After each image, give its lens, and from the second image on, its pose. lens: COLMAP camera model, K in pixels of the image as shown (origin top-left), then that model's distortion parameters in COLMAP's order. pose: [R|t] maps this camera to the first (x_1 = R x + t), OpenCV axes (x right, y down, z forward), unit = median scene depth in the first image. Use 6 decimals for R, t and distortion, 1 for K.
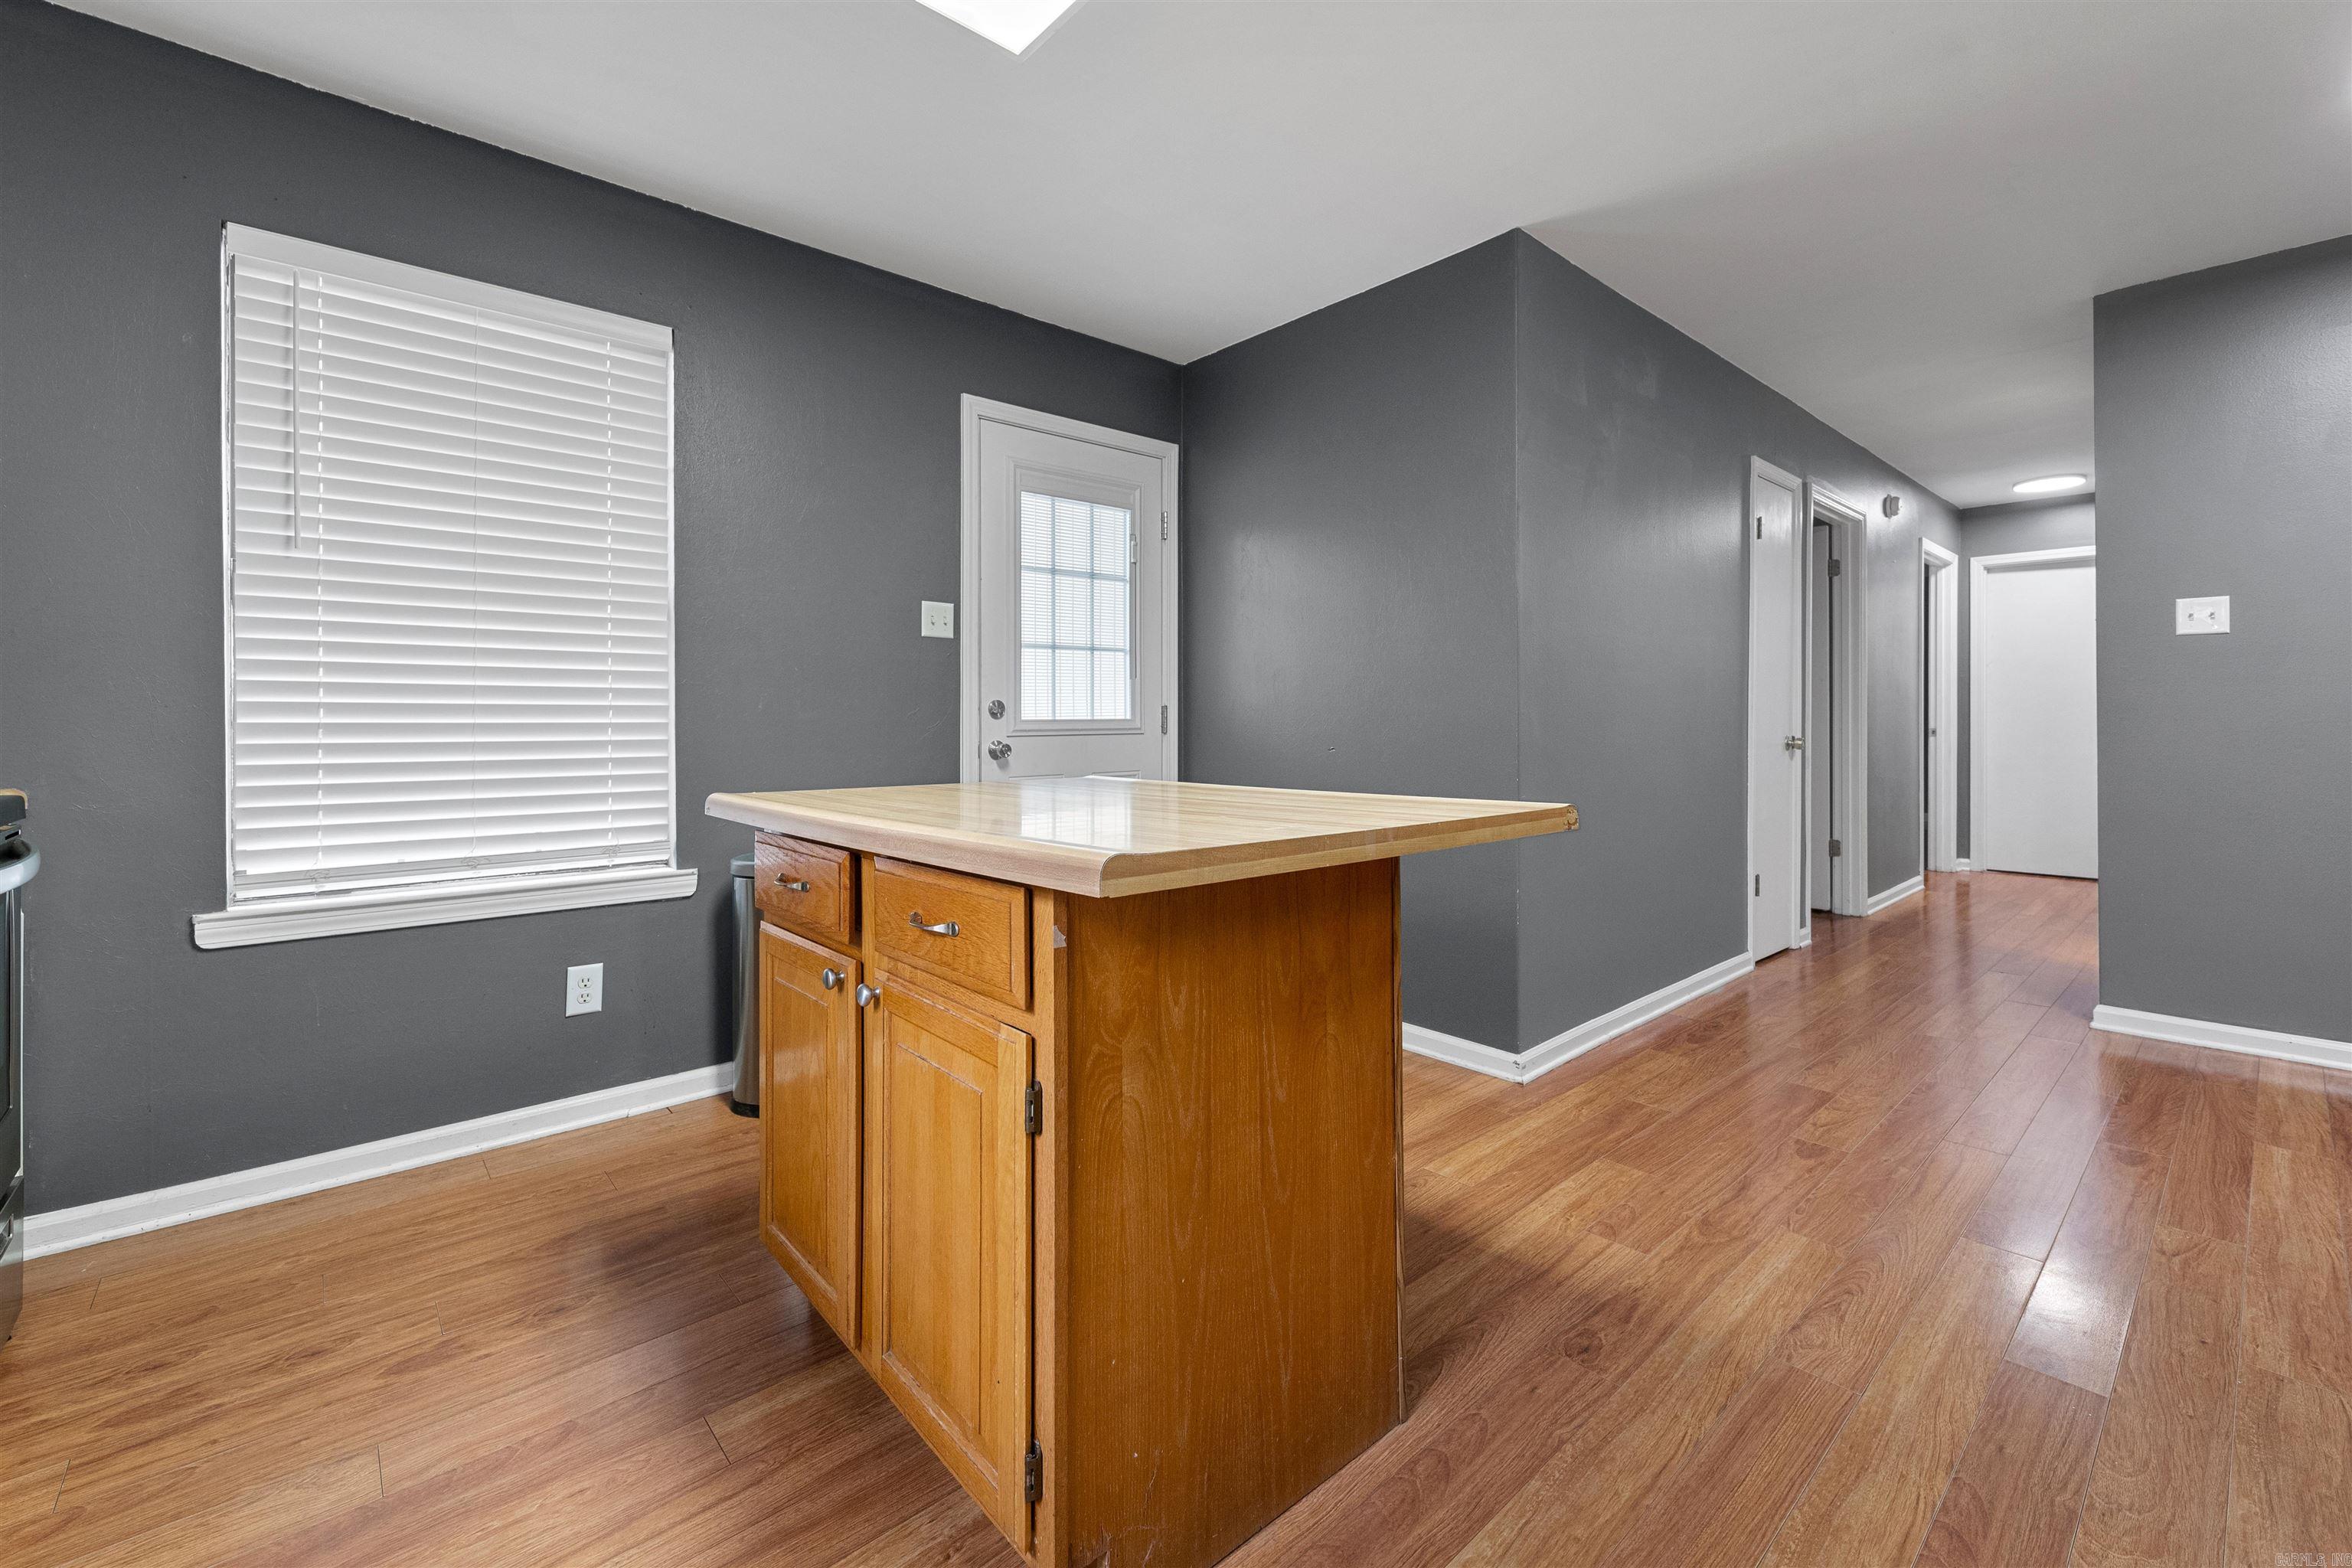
lens RADIAL K [[968.6, 0, 1160.3], [0, 968.6, 706.1], [0, 0, 1]] dist [0.001868, -0.000323]
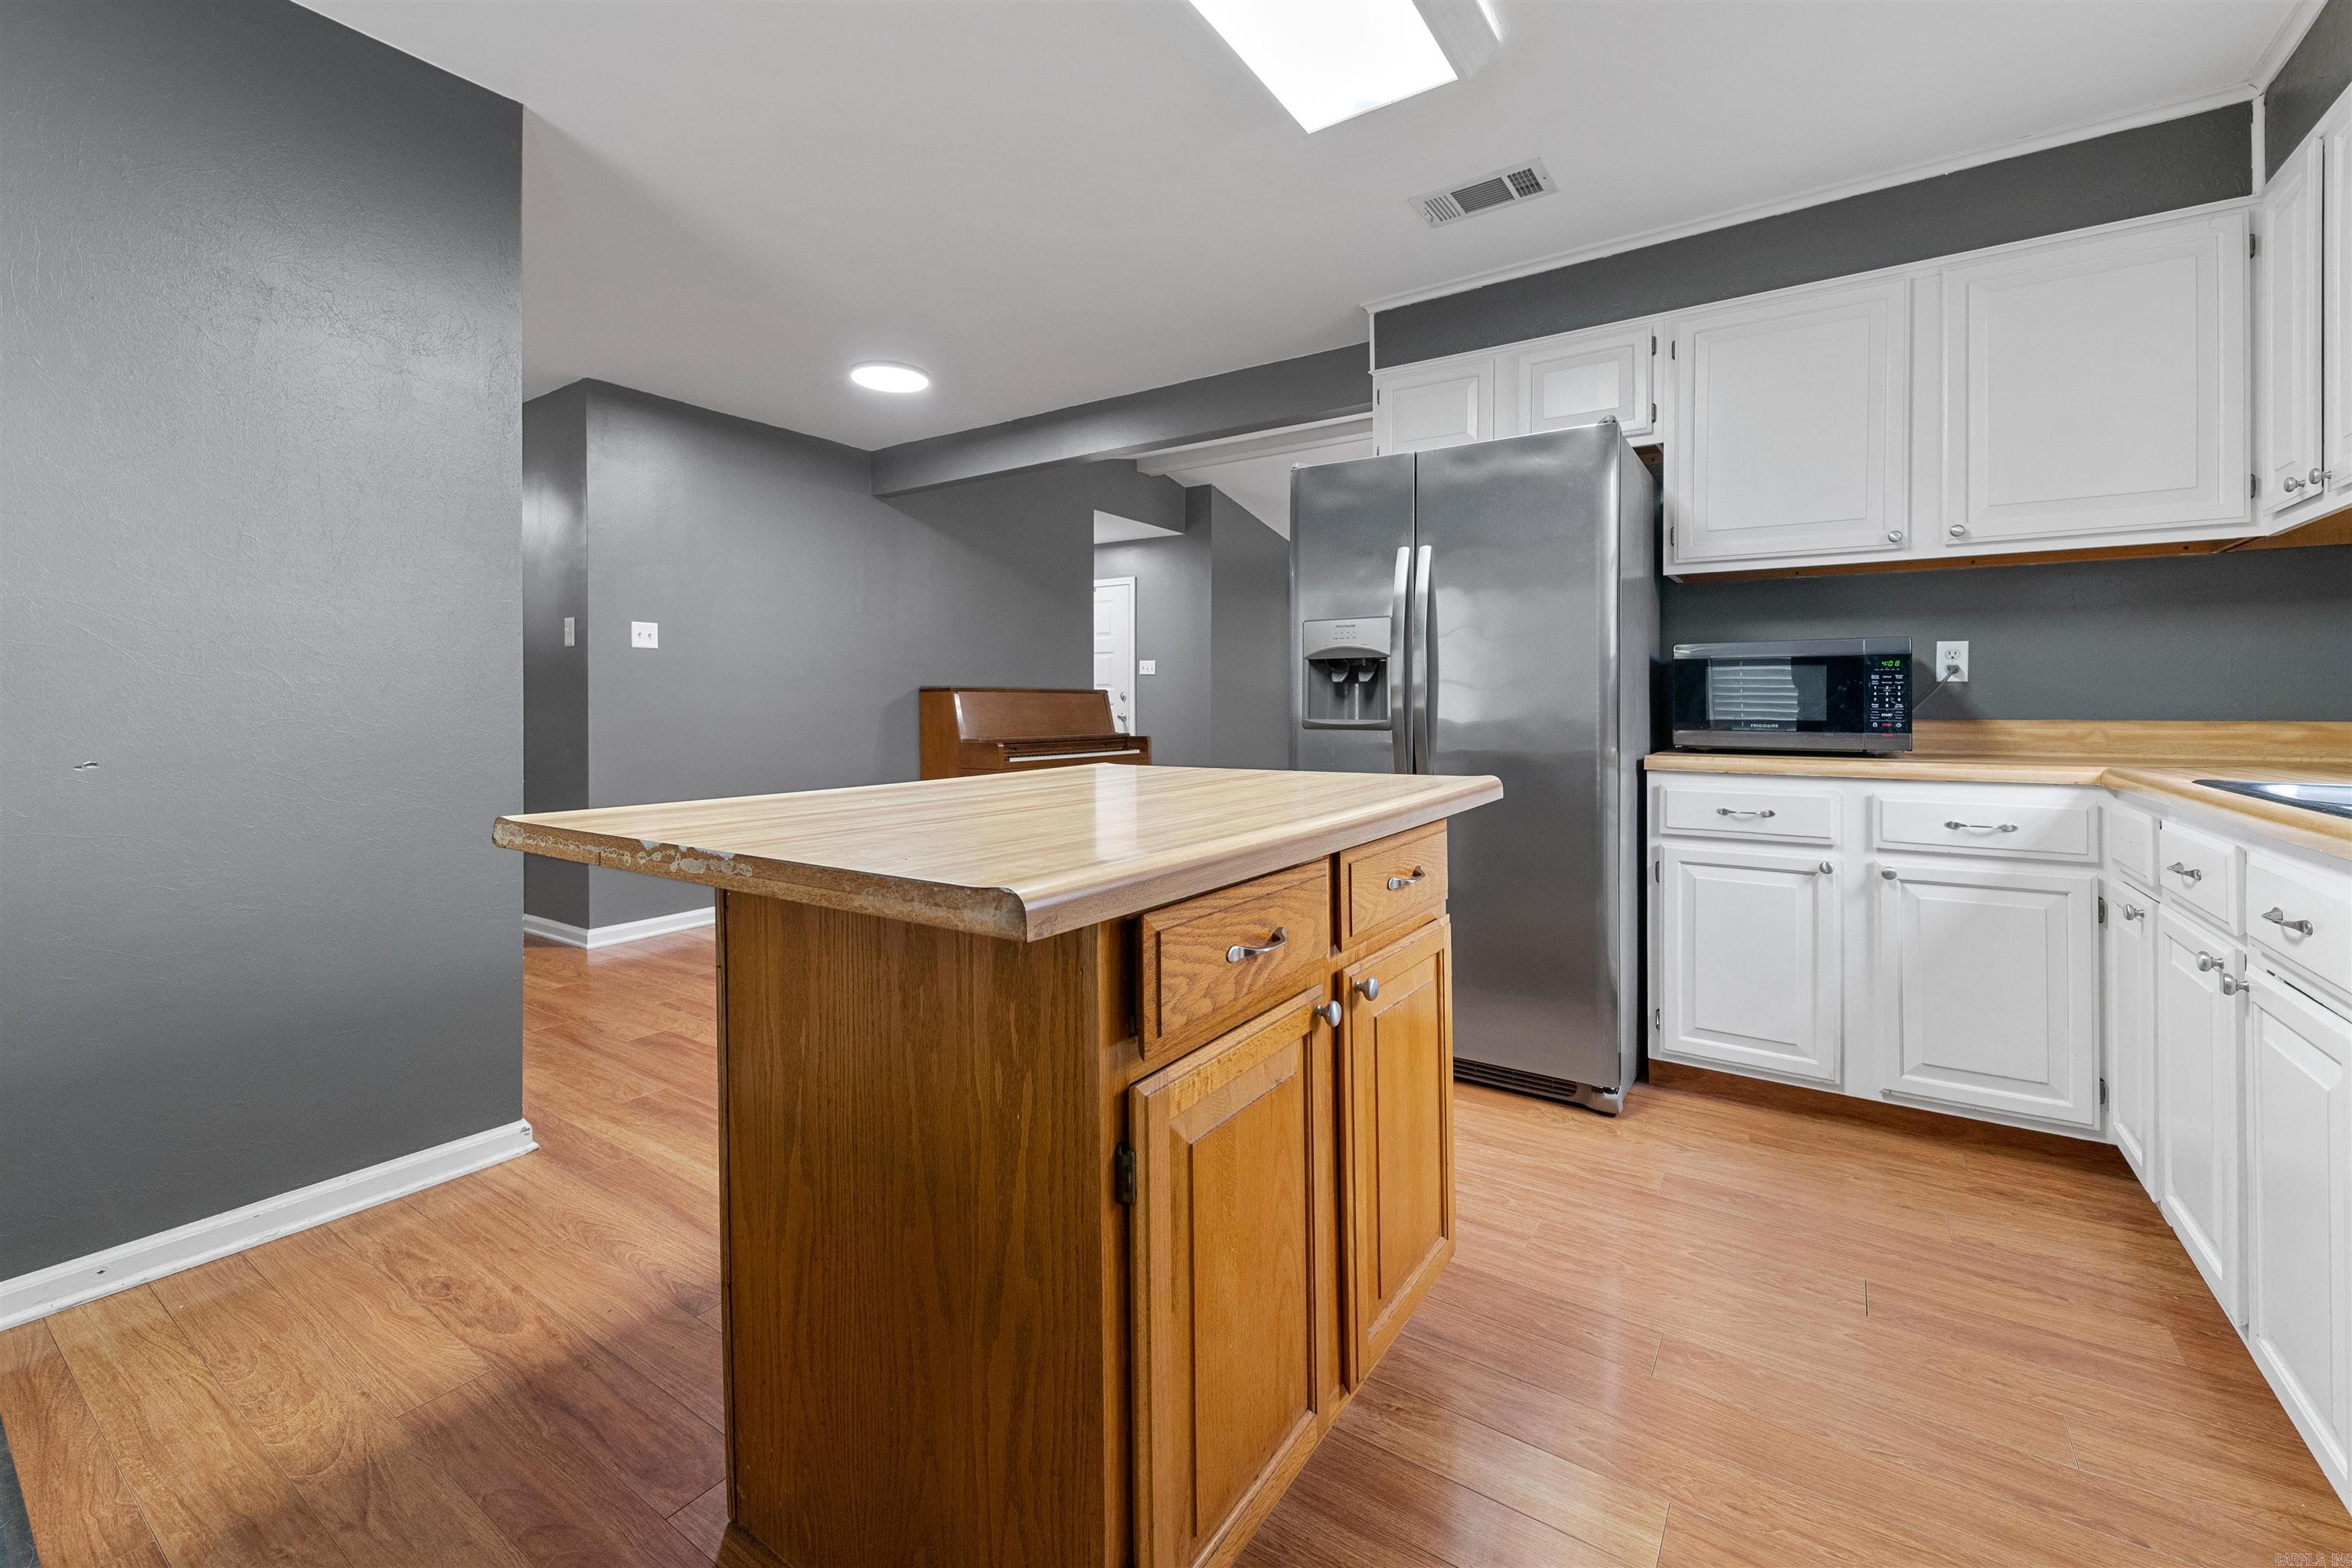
lens RADIAL K [[977.0, 0, 1172.2], [0, 977.0, 706.0], [0, 0, 1]] dist [0.003139, 0.000311]
pose [[-0.253011, 0.002997, 0.967459, -0.870451], [-0.010420, 0.999929, -0.005823, 0.016391], [-0.967407, -0.011555, -0.252961, 1.048275]]
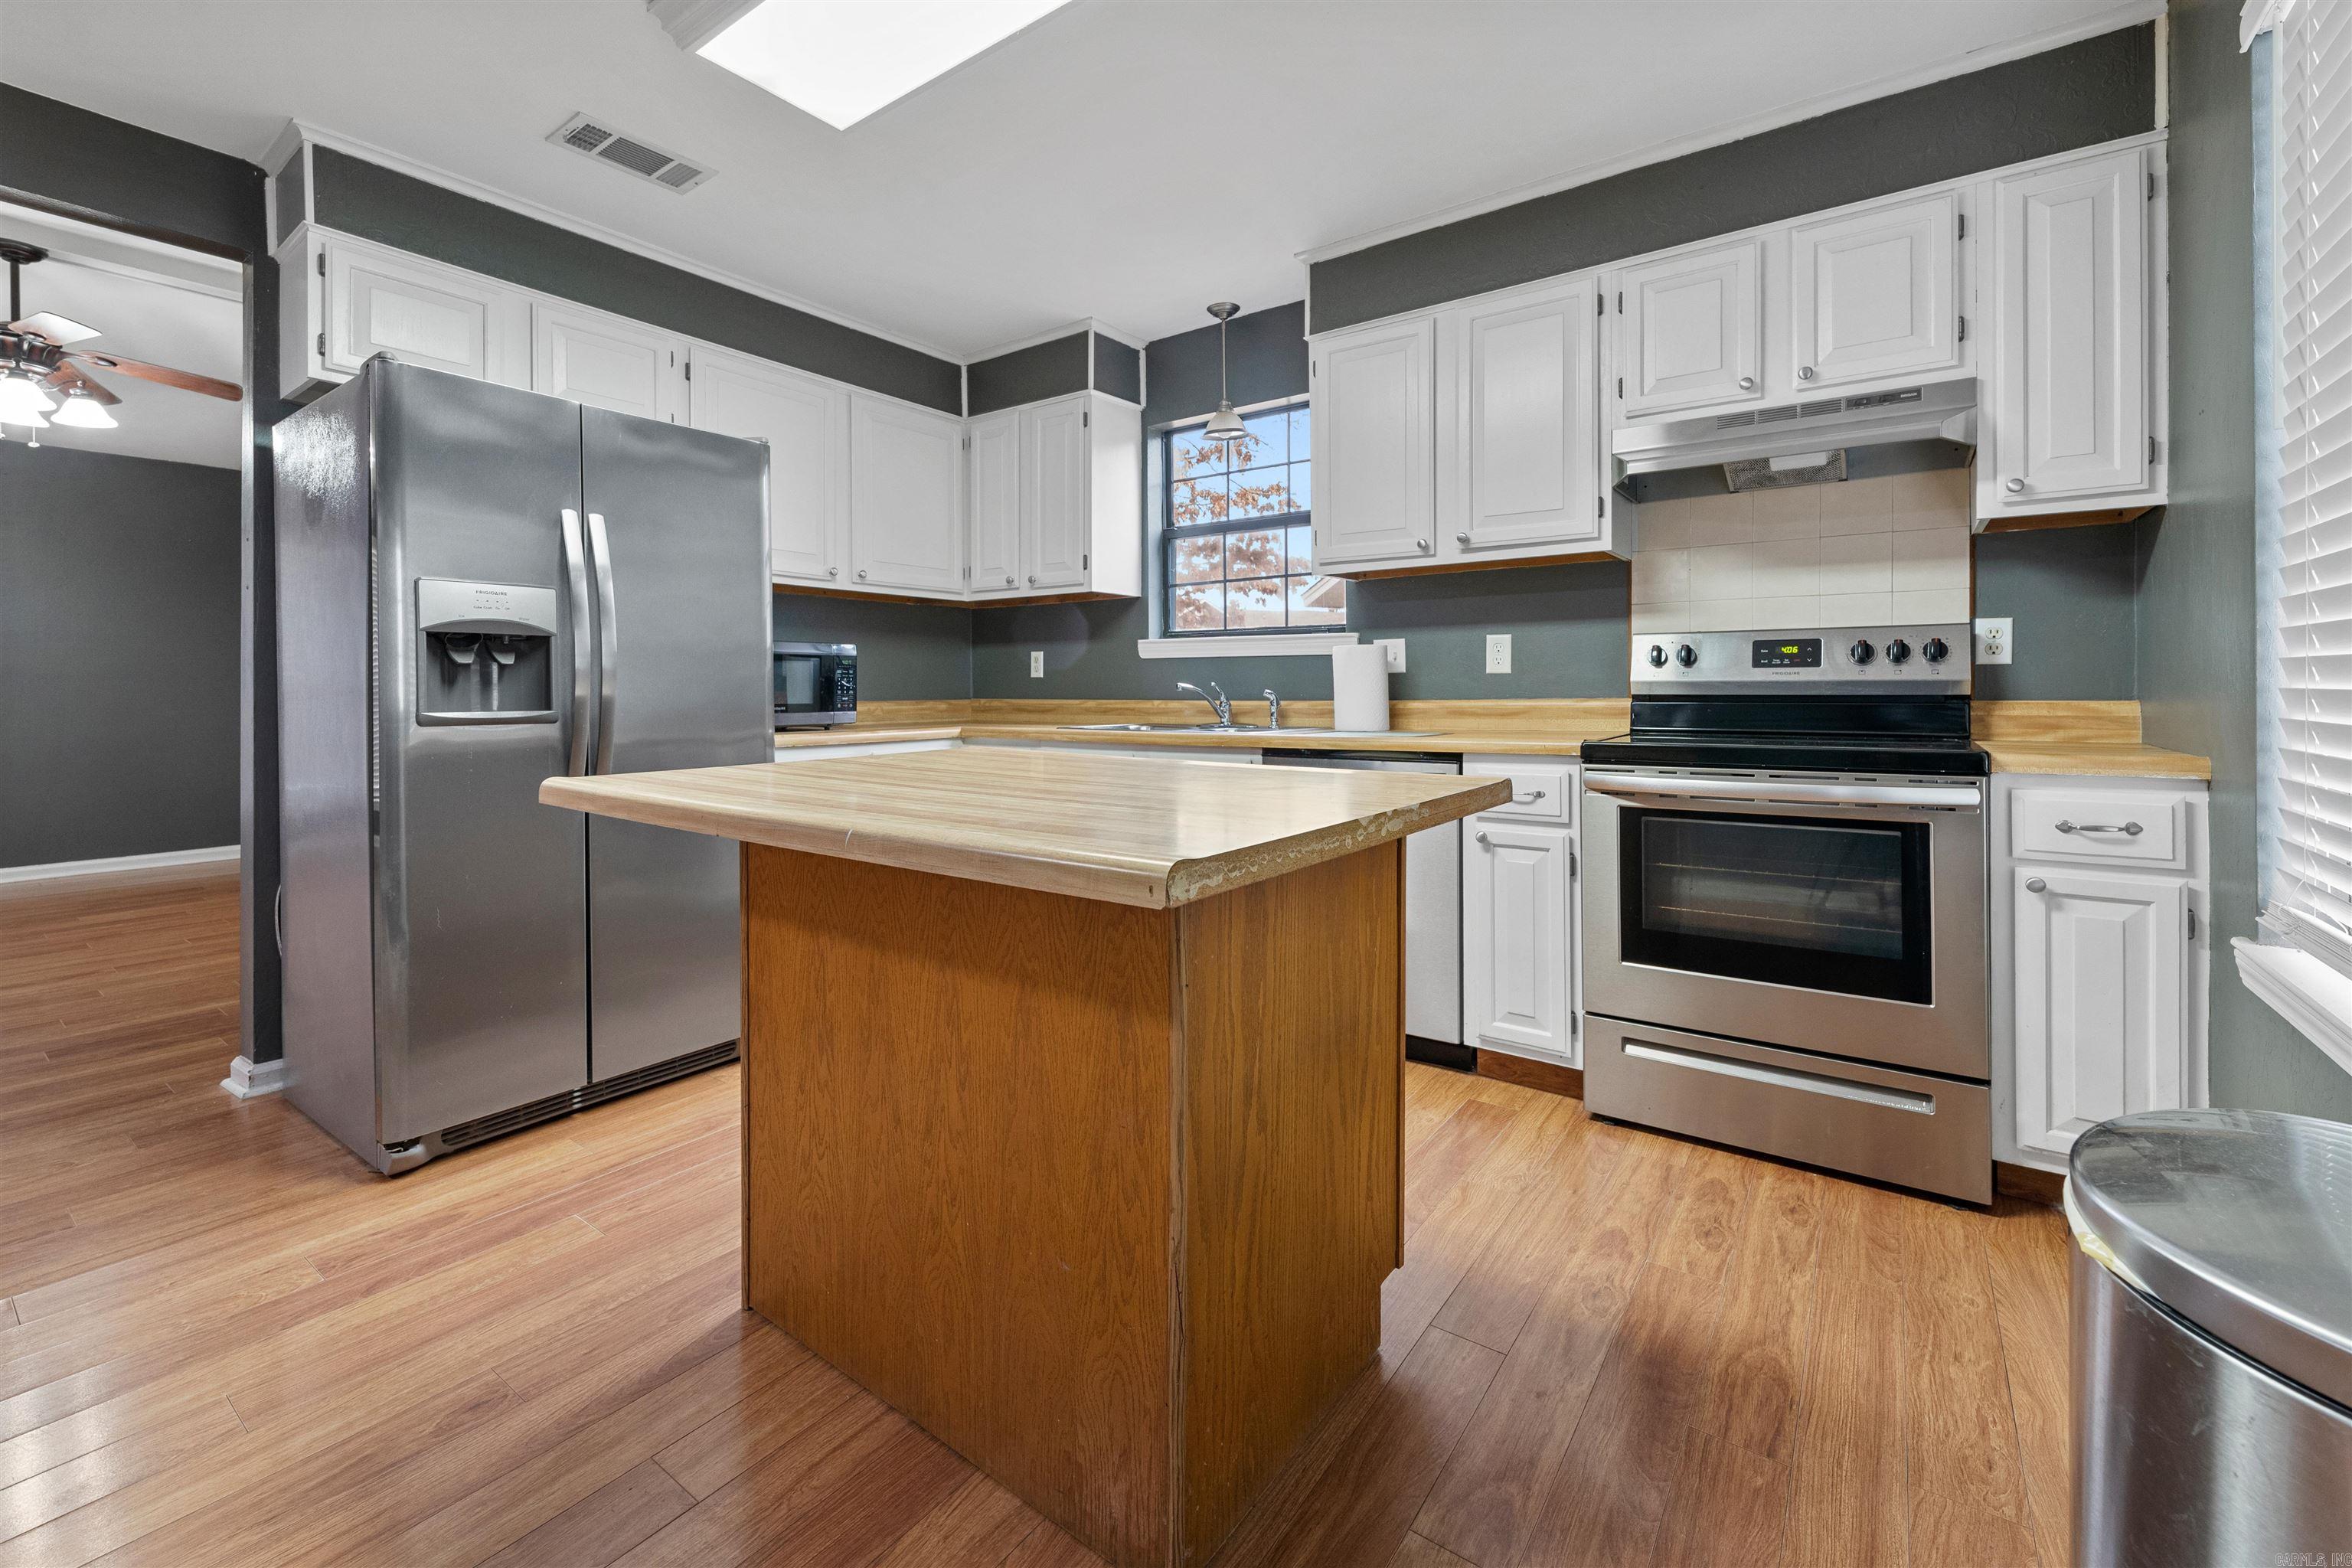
lens RADIAL K [[989.8, 0, 1163.0], [0, 989.8, 692.0], [0, 0, 1]] dist [0.002143, -0.001017]
pose [[-0.975216, 0.008043, -0.221108, 0.017446], [0.010202, 0.999911, -0.008623, 0.020376], [0.221019, -0.010665, -0.975211, 1.776910]]
